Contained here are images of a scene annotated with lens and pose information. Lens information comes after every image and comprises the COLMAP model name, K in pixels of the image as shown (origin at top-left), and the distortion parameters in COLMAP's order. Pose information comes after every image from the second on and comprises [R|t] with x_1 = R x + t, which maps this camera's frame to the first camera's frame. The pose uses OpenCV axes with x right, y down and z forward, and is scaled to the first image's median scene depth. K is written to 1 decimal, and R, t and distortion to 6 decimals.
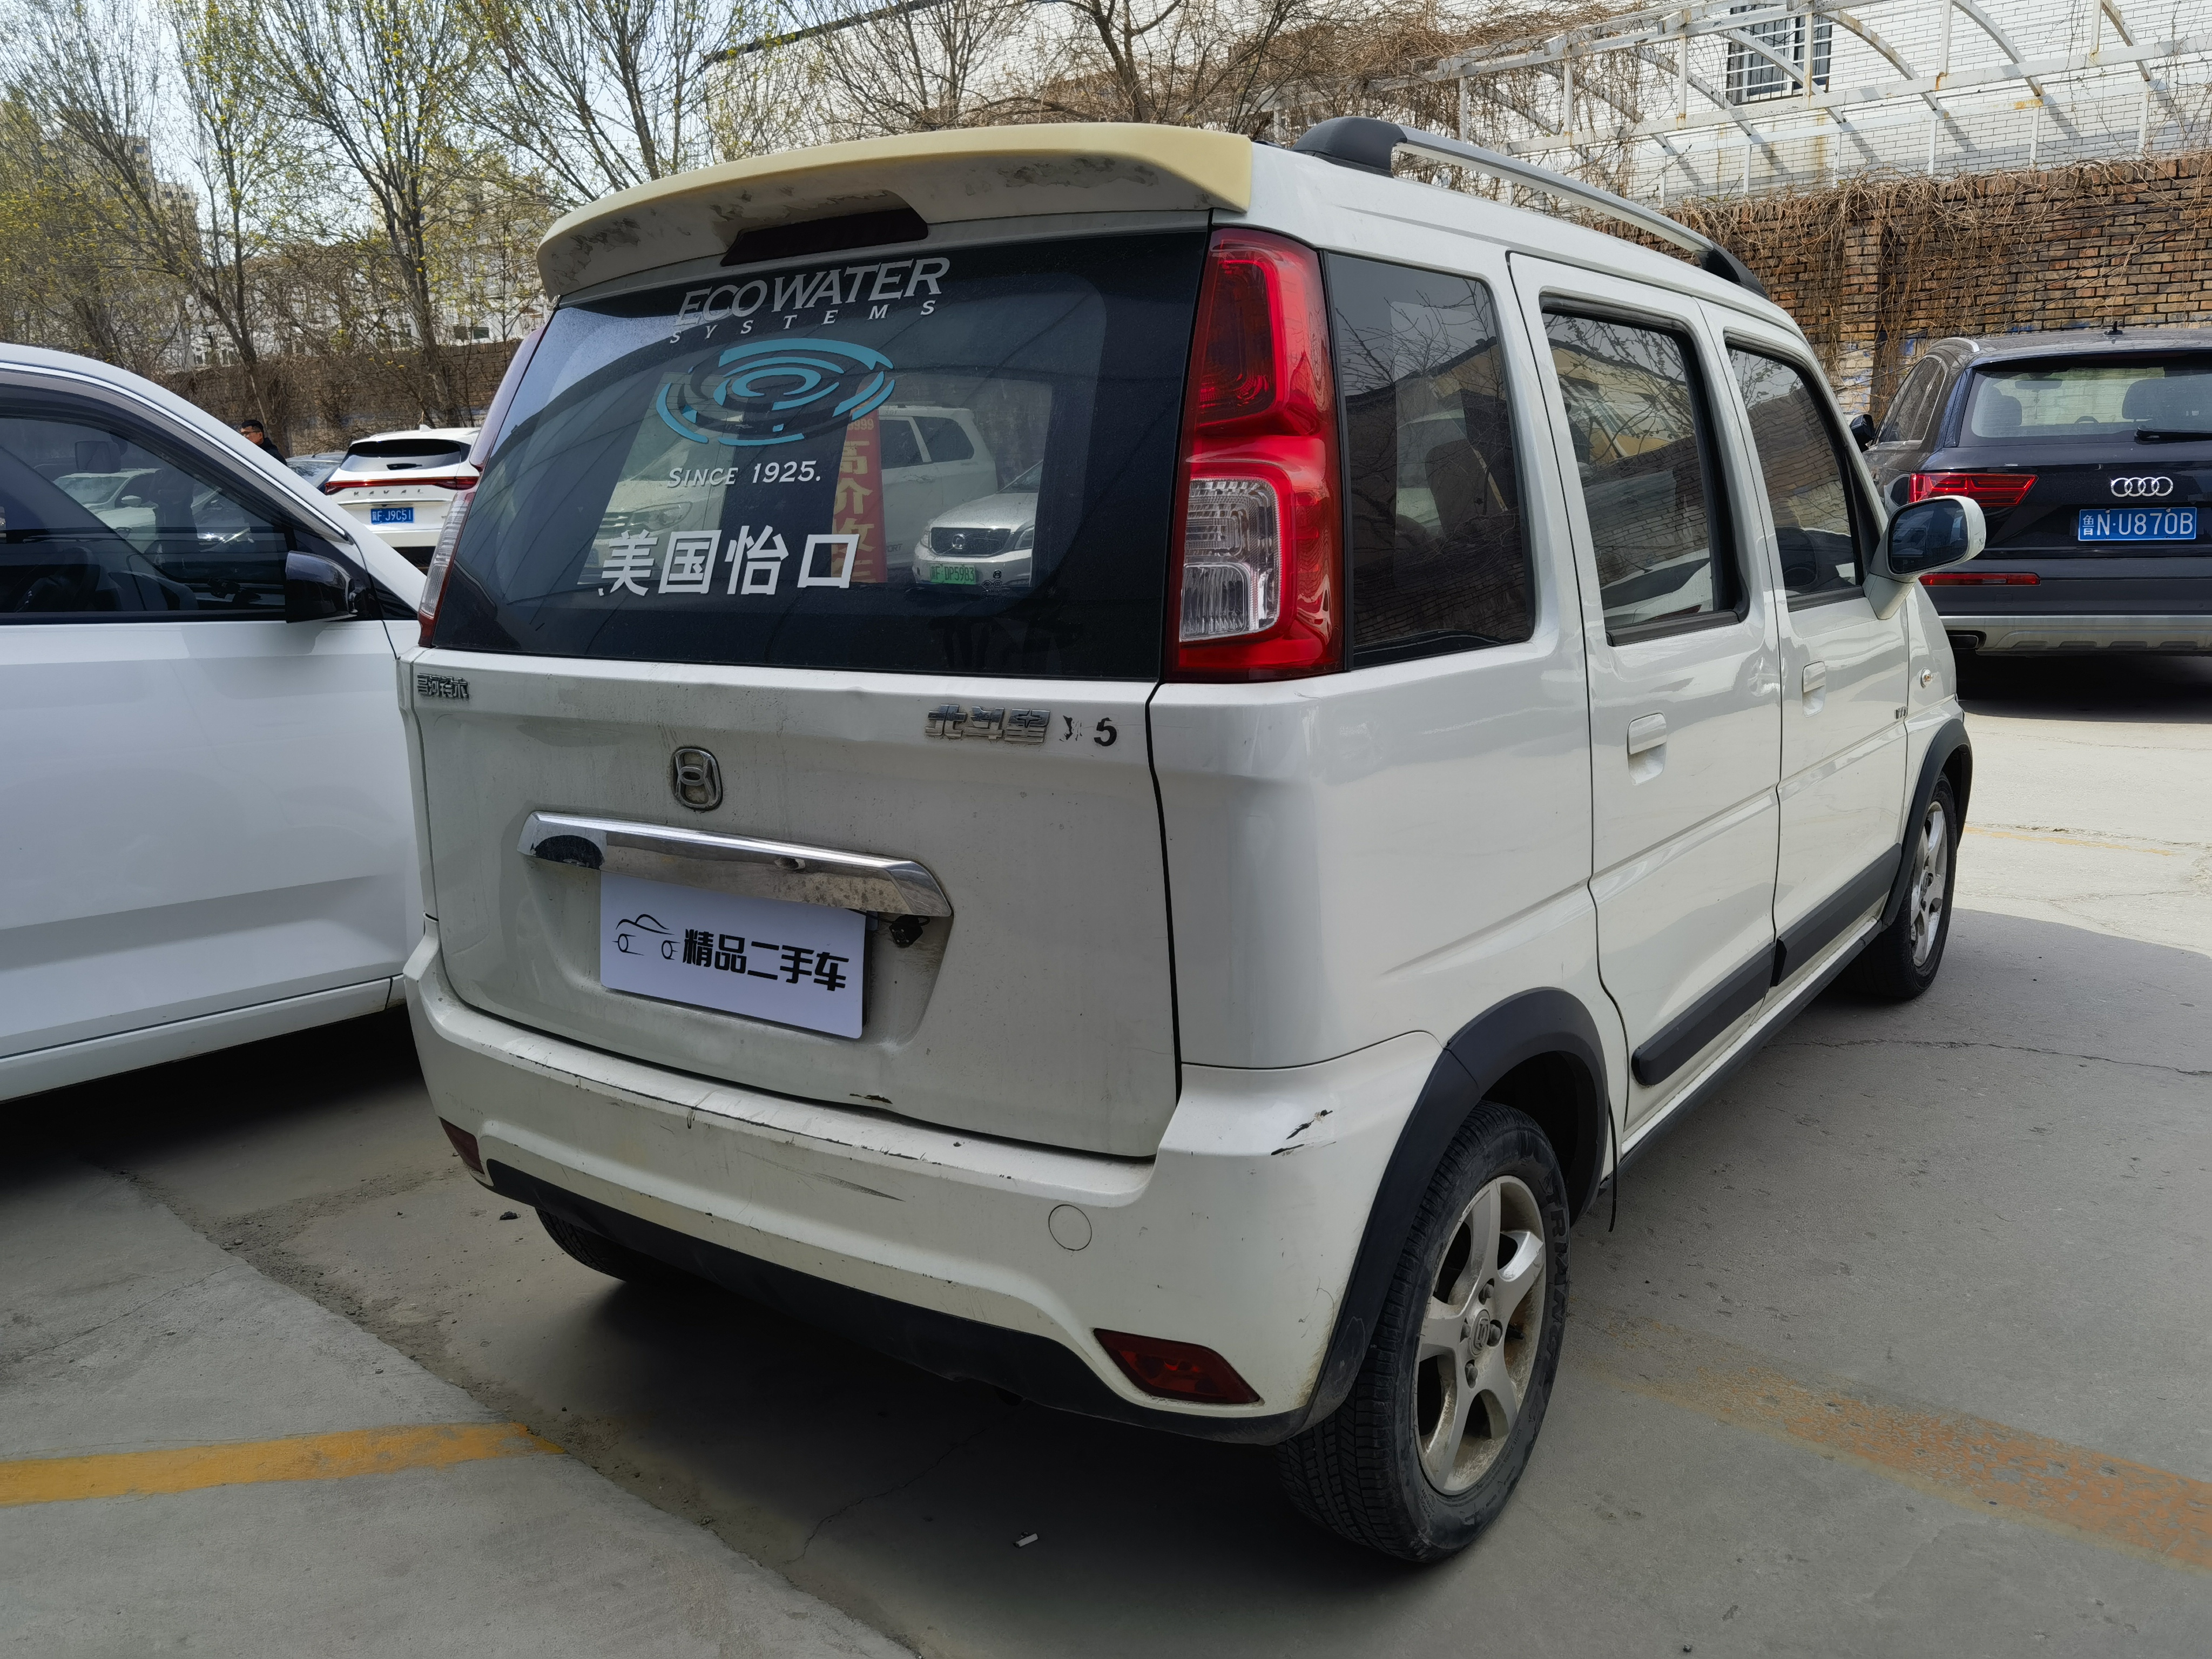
lens RADIAL K [[1760.2, 0, 1106.0], [0, 1760.2, 829.5], [0, 0, 1]] dist [-0.000009, 0.007273]
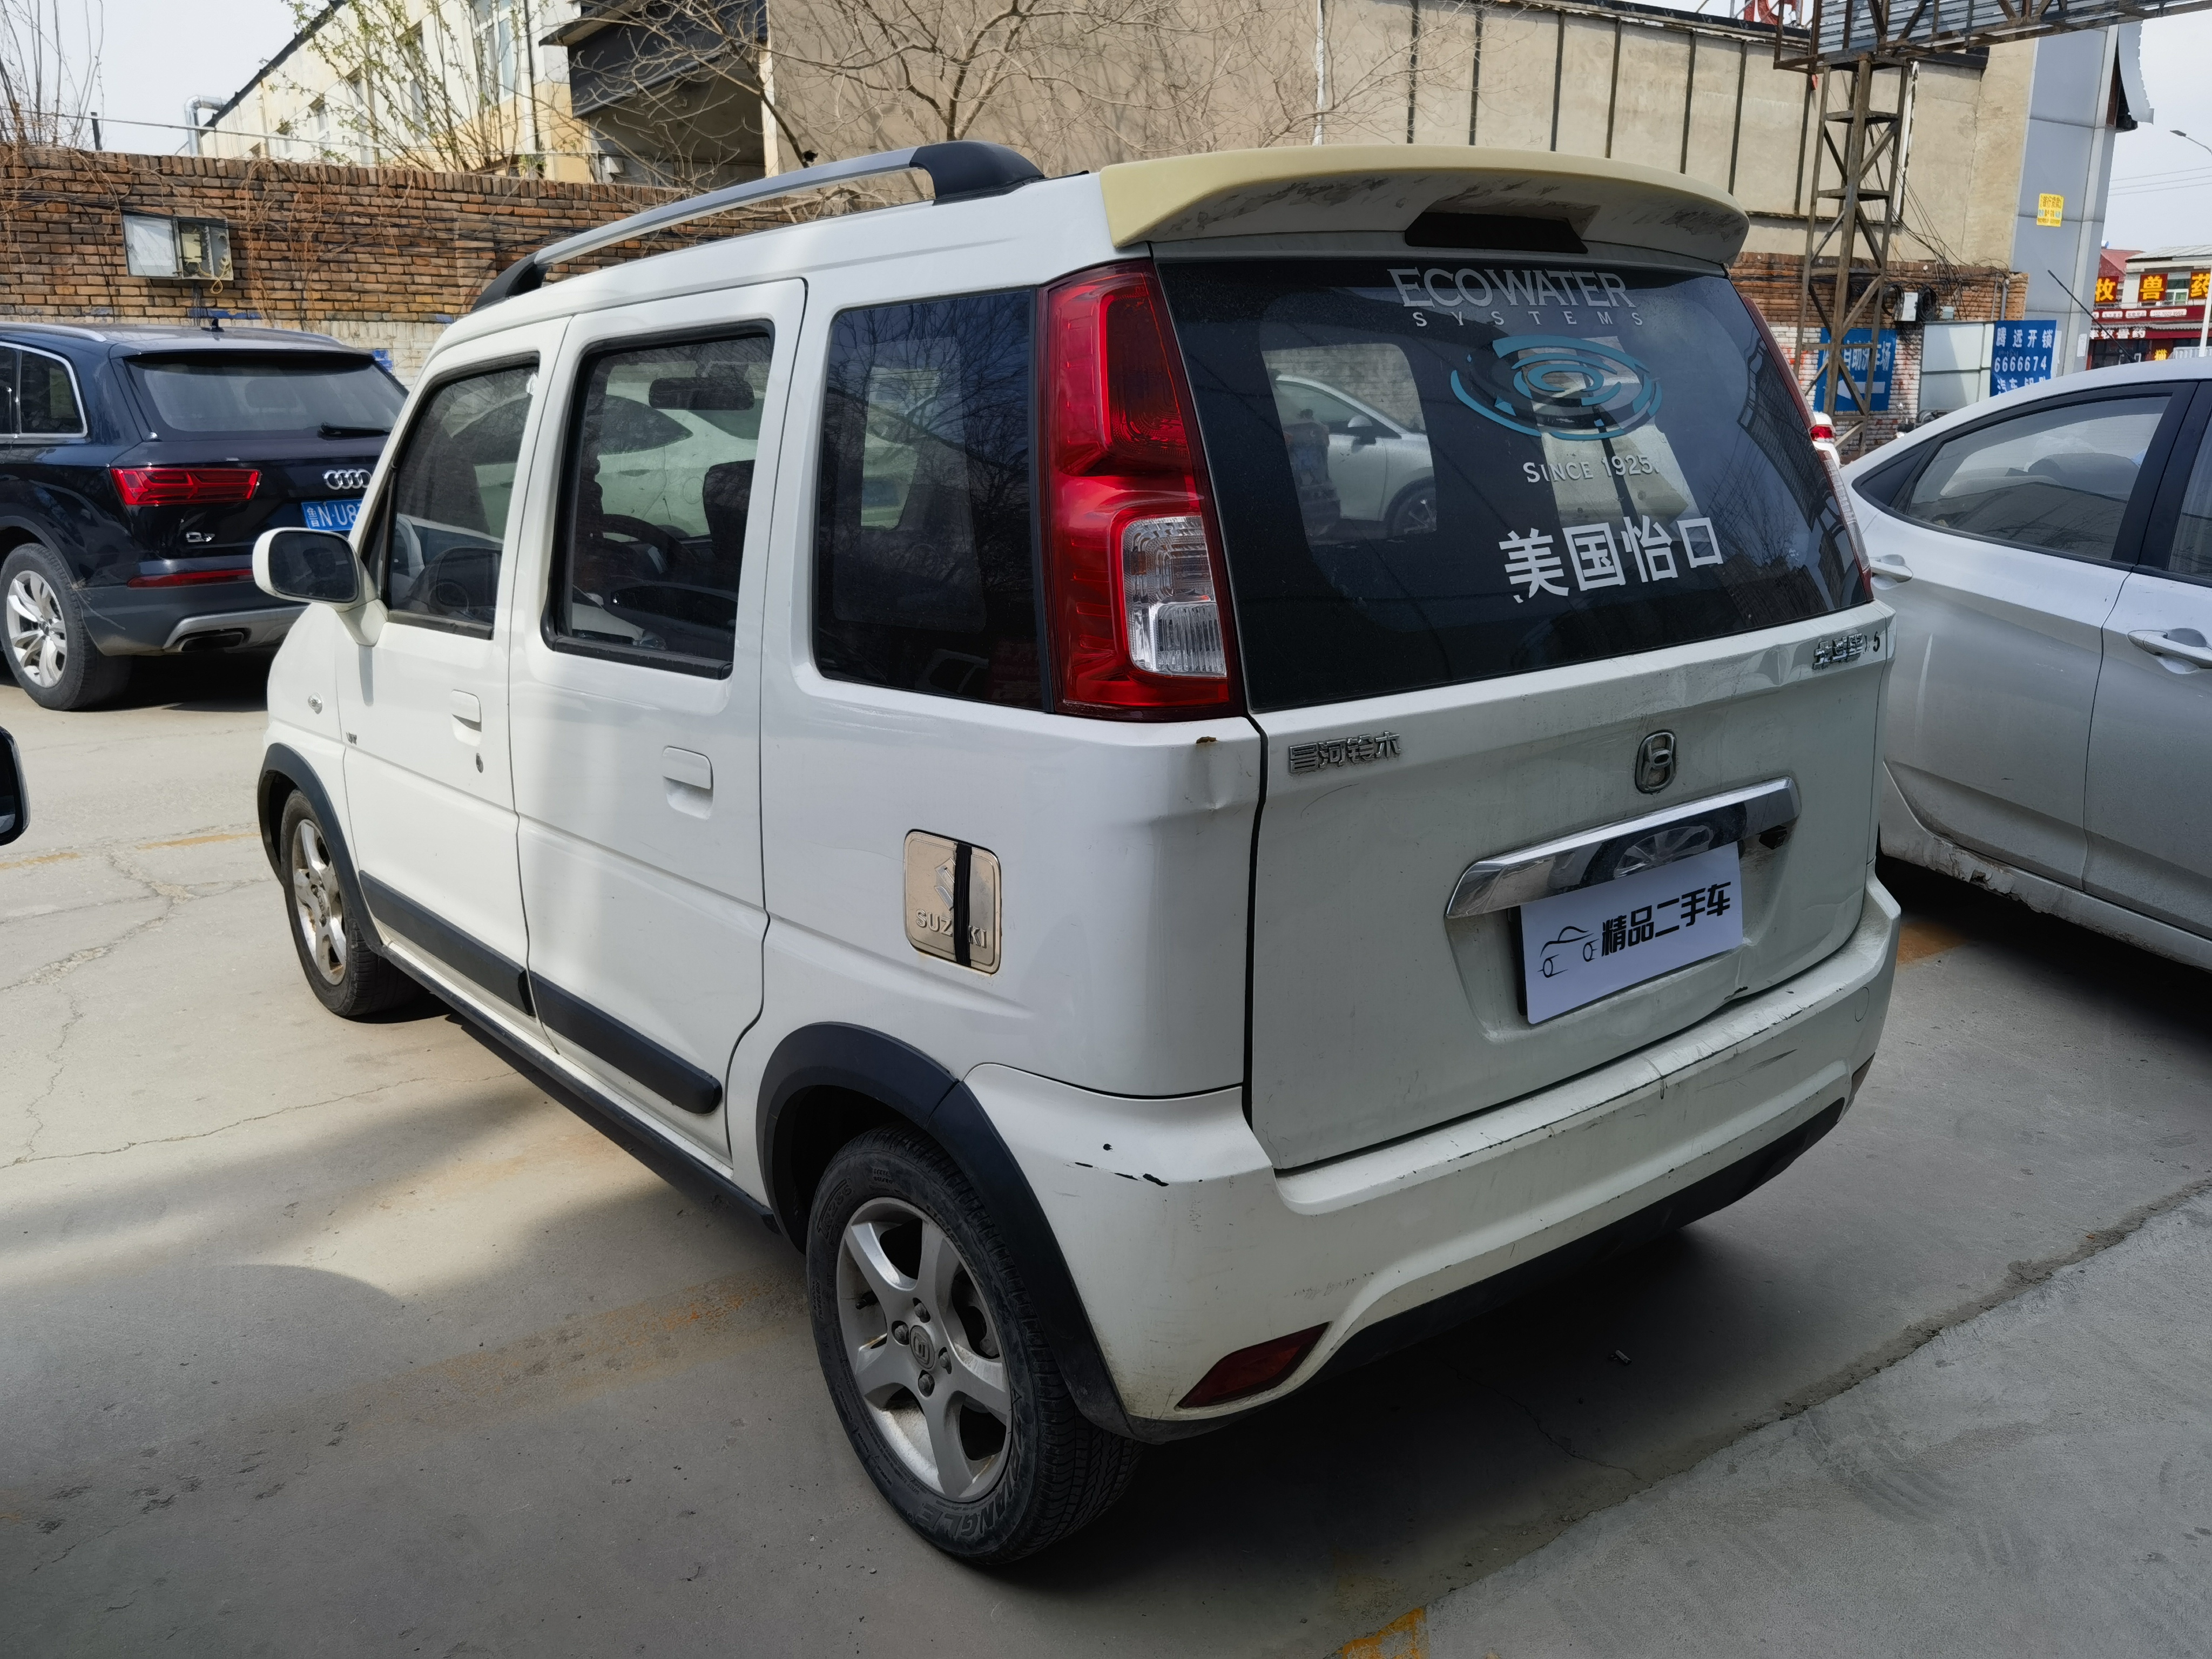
lens RADIAL K [[1777.0, 0, 1099.0], [0, 1777.0, 841.4], [0, 0, 1]] dist [0.005878, 0.009322]
pose [[0.260571, -0.209109, 0.942537, -1.291606], [0.202801, 0.966336, 0.158323, -0.212166], [-0.943915, 0.149893, 0.294206, 0.991430]]
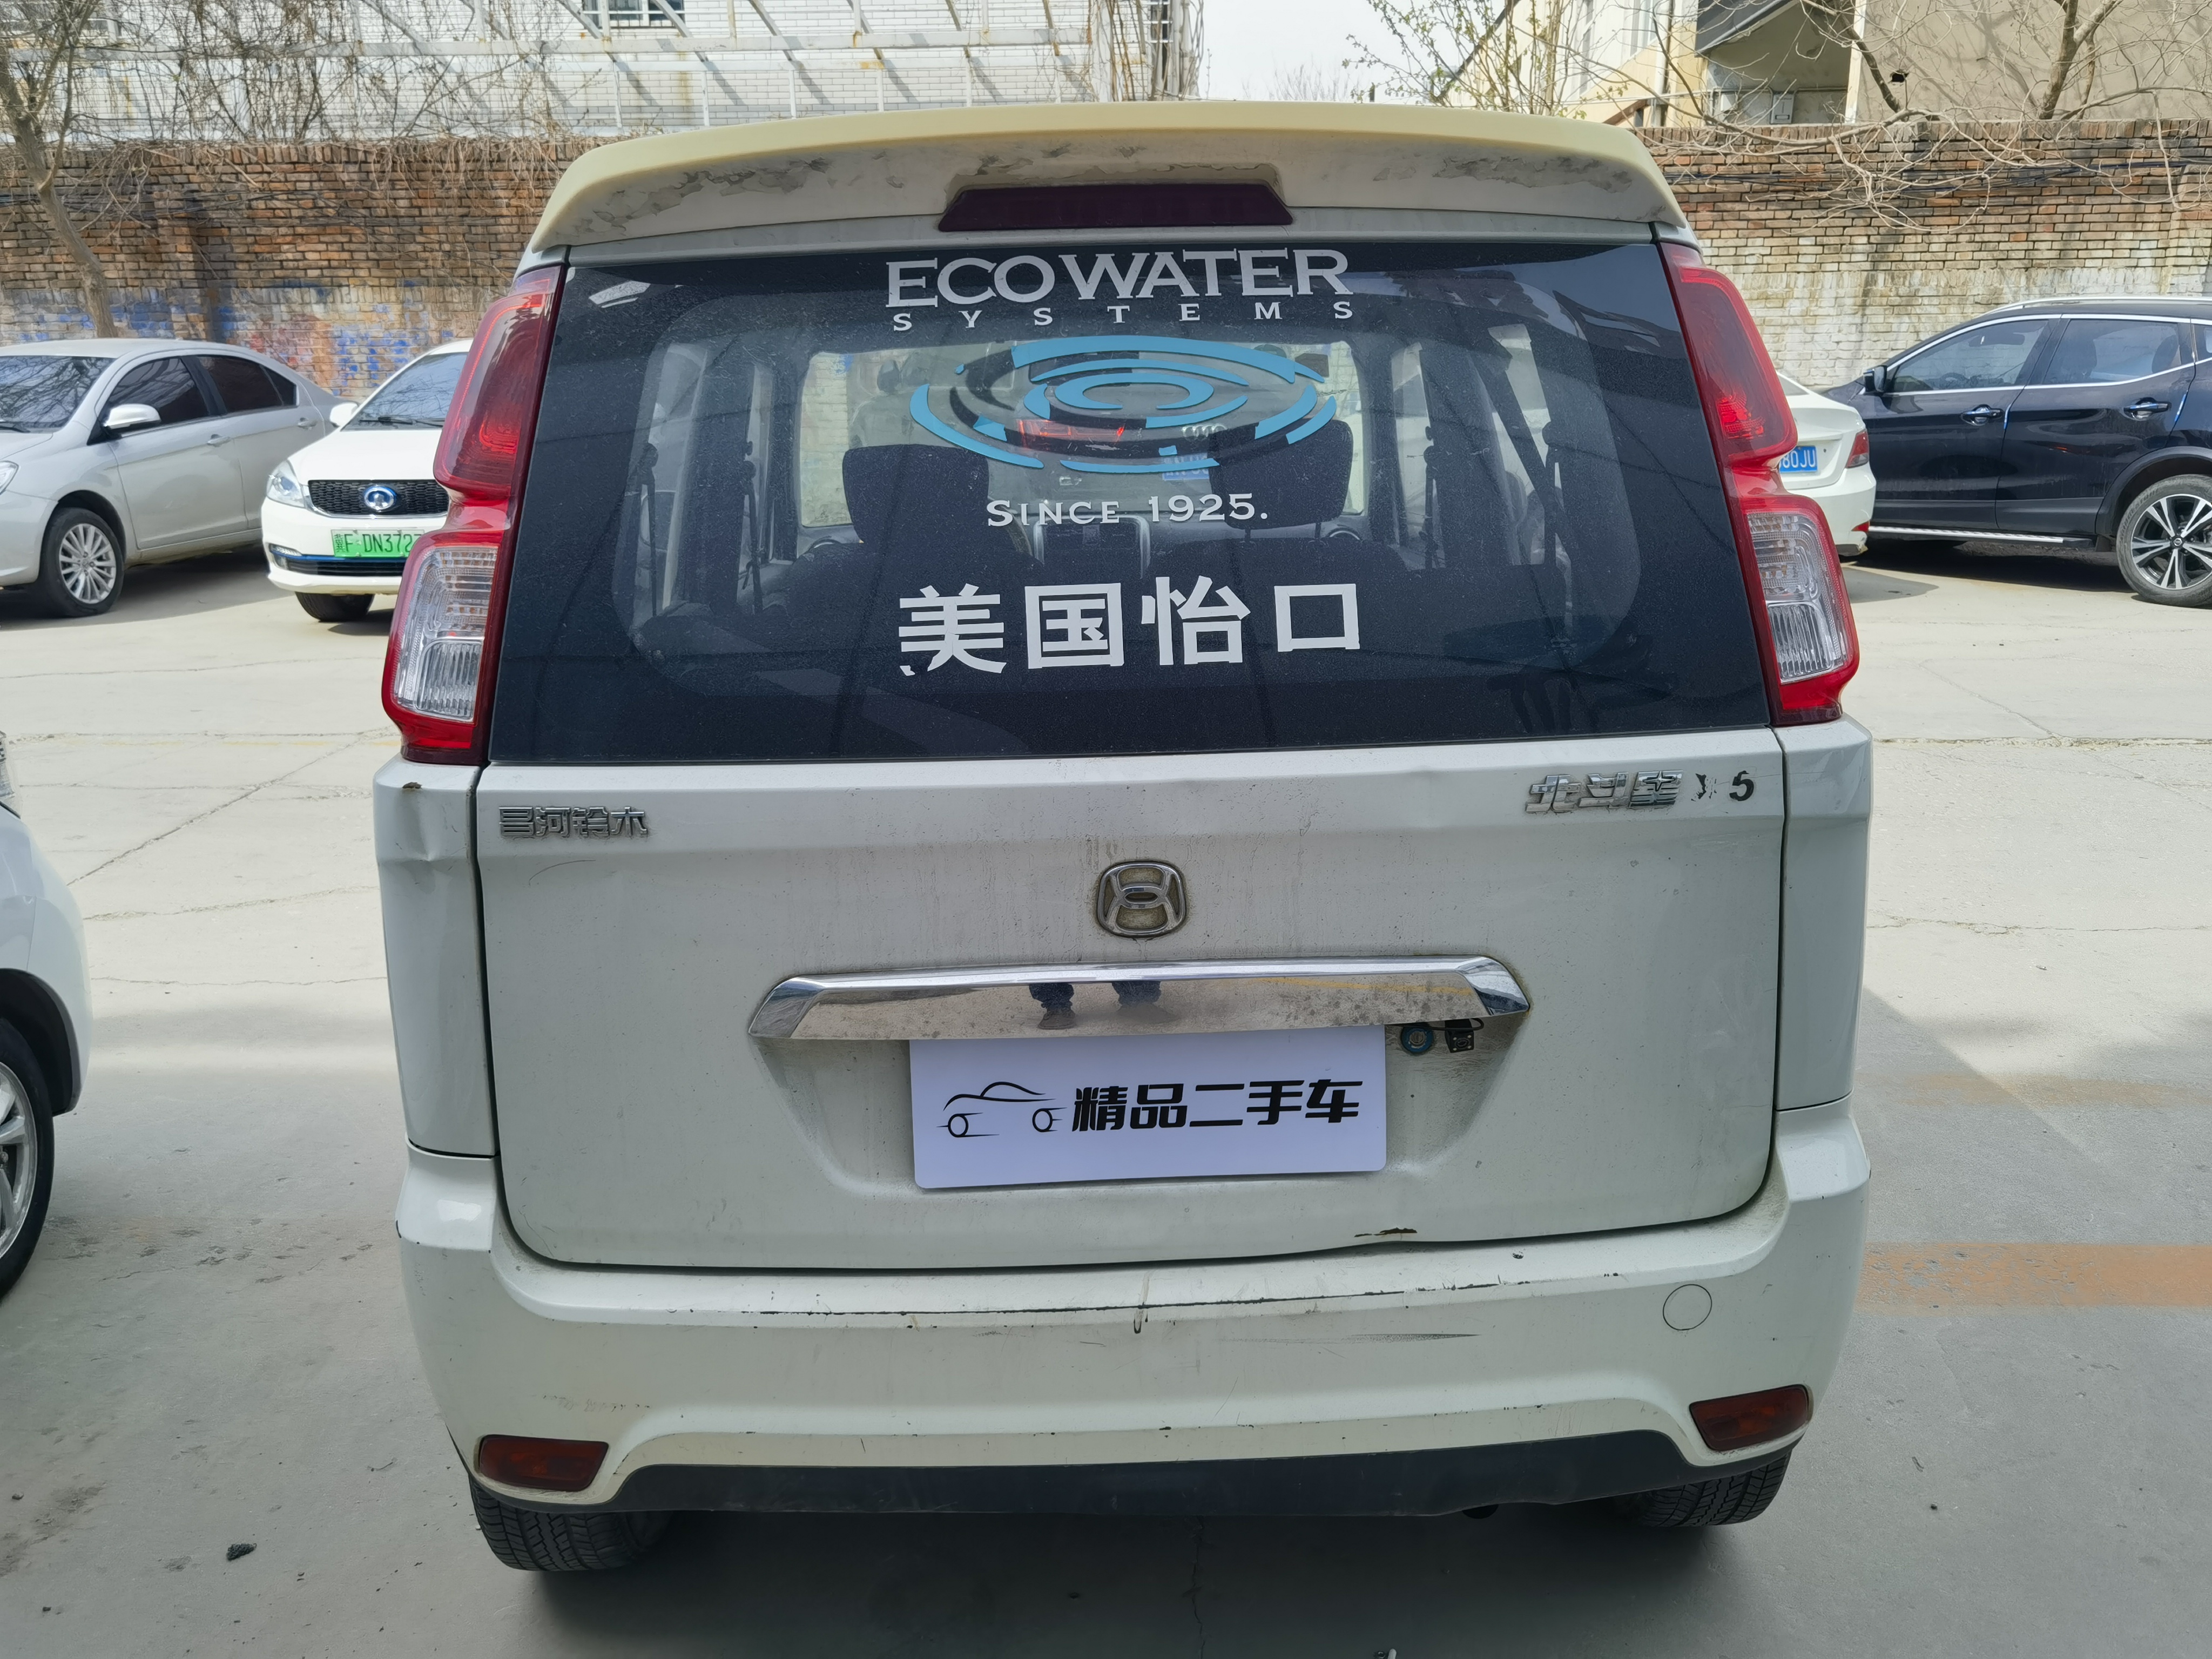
lens RADIAL K [[1747.4, 0, 1097.1], [0, 1747.4, 817.2], [0, 0, 1]] dist [0.015548, -0.003336]
pose [[0.794288, -0.137000, 0.591894, -0.695742], [0.114167, 0.990545, 0.076067, -0.125645], [-0.596719, 0.007155, 0.802419, 0.375393]]
